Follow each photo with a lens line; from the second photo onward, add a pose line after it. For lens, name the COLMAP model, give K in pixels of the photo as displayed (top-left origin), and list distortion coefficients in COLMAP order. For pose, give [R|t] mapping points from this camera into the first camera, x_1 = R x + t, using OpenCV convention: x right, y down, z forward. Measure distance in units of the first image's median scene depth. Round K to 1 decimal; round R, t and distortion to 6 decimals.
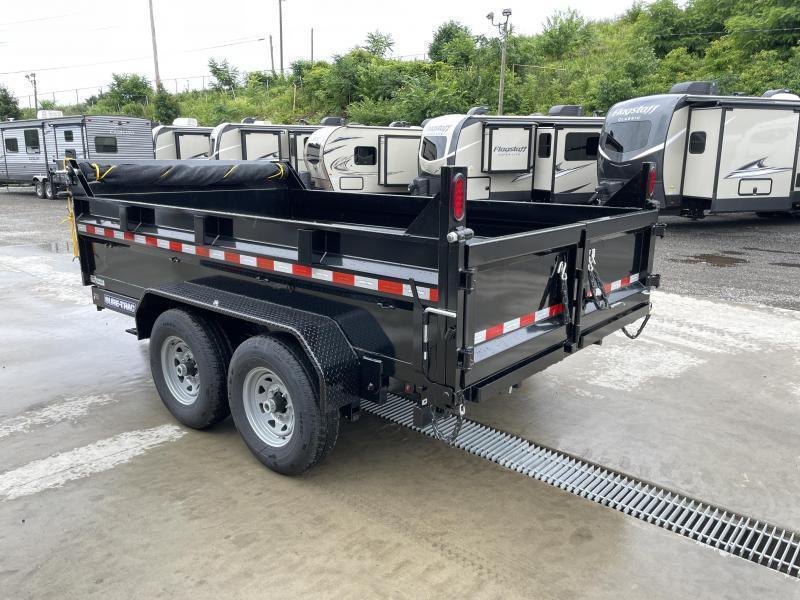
lens RADIAL K [[608.0, 0, 401.6], [0, 608.0, 306.7], [0, 0, 1]] dist [0.078315, -0.106443]
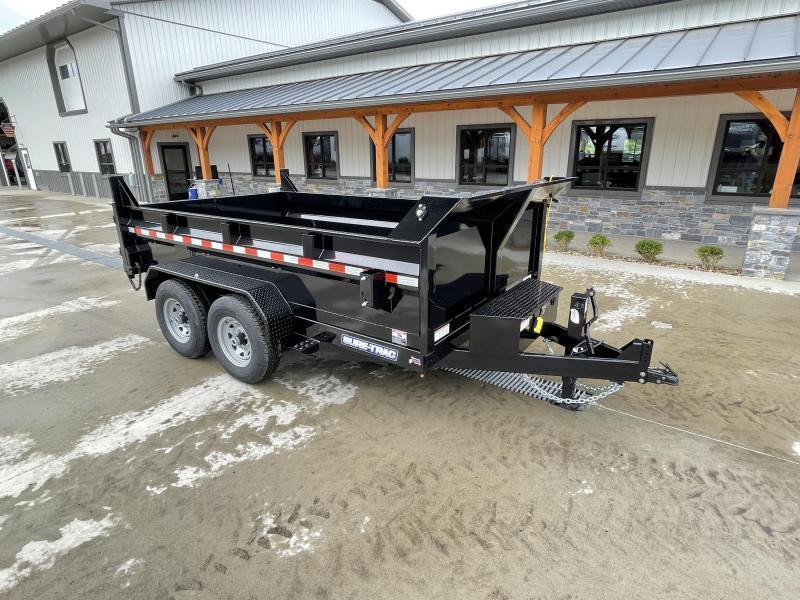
lens RADIAL K [[450.9, 0, 399.0], [0, 450.9, 300.0], [0, 0, 1]] dist [-0.016788, 0.010401]
pose [[-0.996032, 0.029736, -0.083884, -0.045766], [-0.019097, 0.849164, 0.527783, -0.132828], [0.086925, 0.527291, -0.845227, 0.501963]]
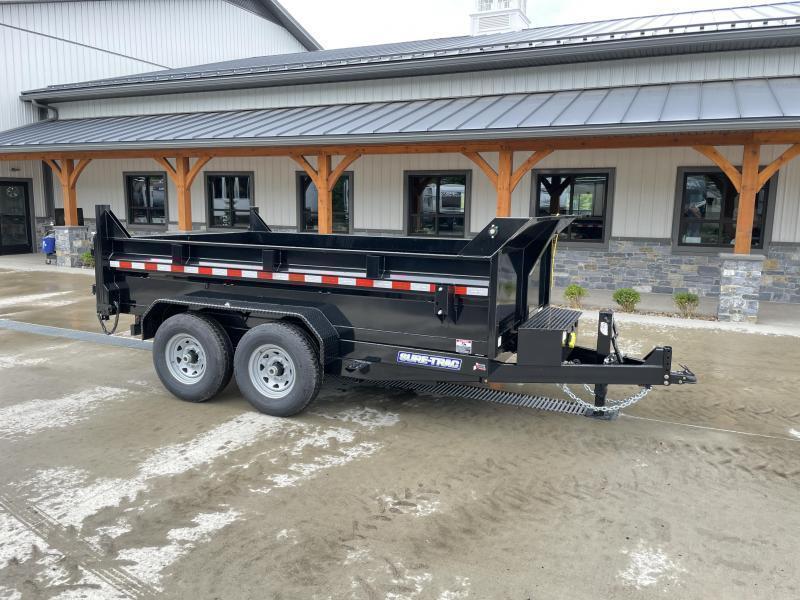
lens RADIAL K [[608.0, 0, 401.2], [0, 608.0, 296.6], [0, 0, 1]] dist [0.078315, -0.106443]
pose [[-0.958263, 0.020219, -0.285172, 0.036656], [-0.089143, 0.926633, 0.365245, -0.140385], [0.271635, 0.375422, -0.886156, 0.574990]]
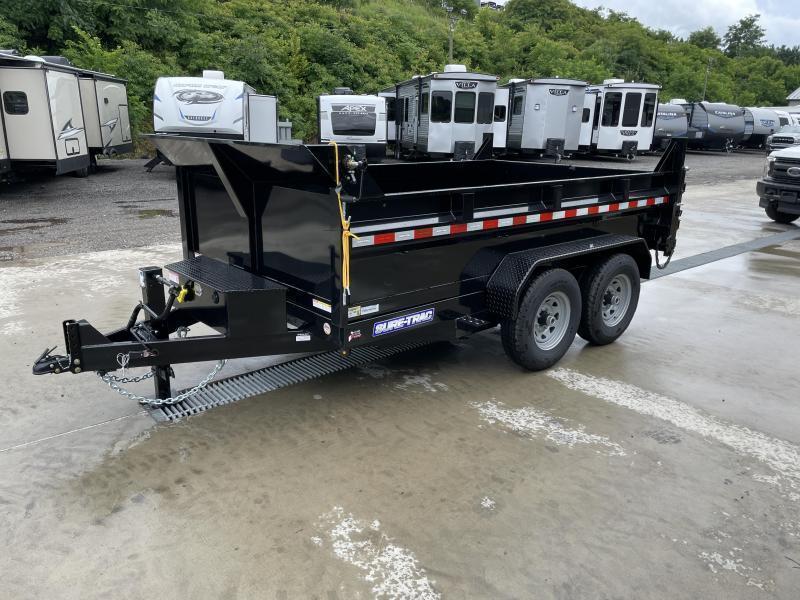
lens RADIAL K [[608.0, 0, 393.4], [0, 608.0, 296.7], [0, 0, 1]] dist [0.078315, -0.106443]
pose [[0.152428, -0.273206, 0.949802, -0.327506], [0.220419, 0.946224, 0.236803, -0.061454], [-0.963422, 0.173259, 0.204451, 0.228625]]
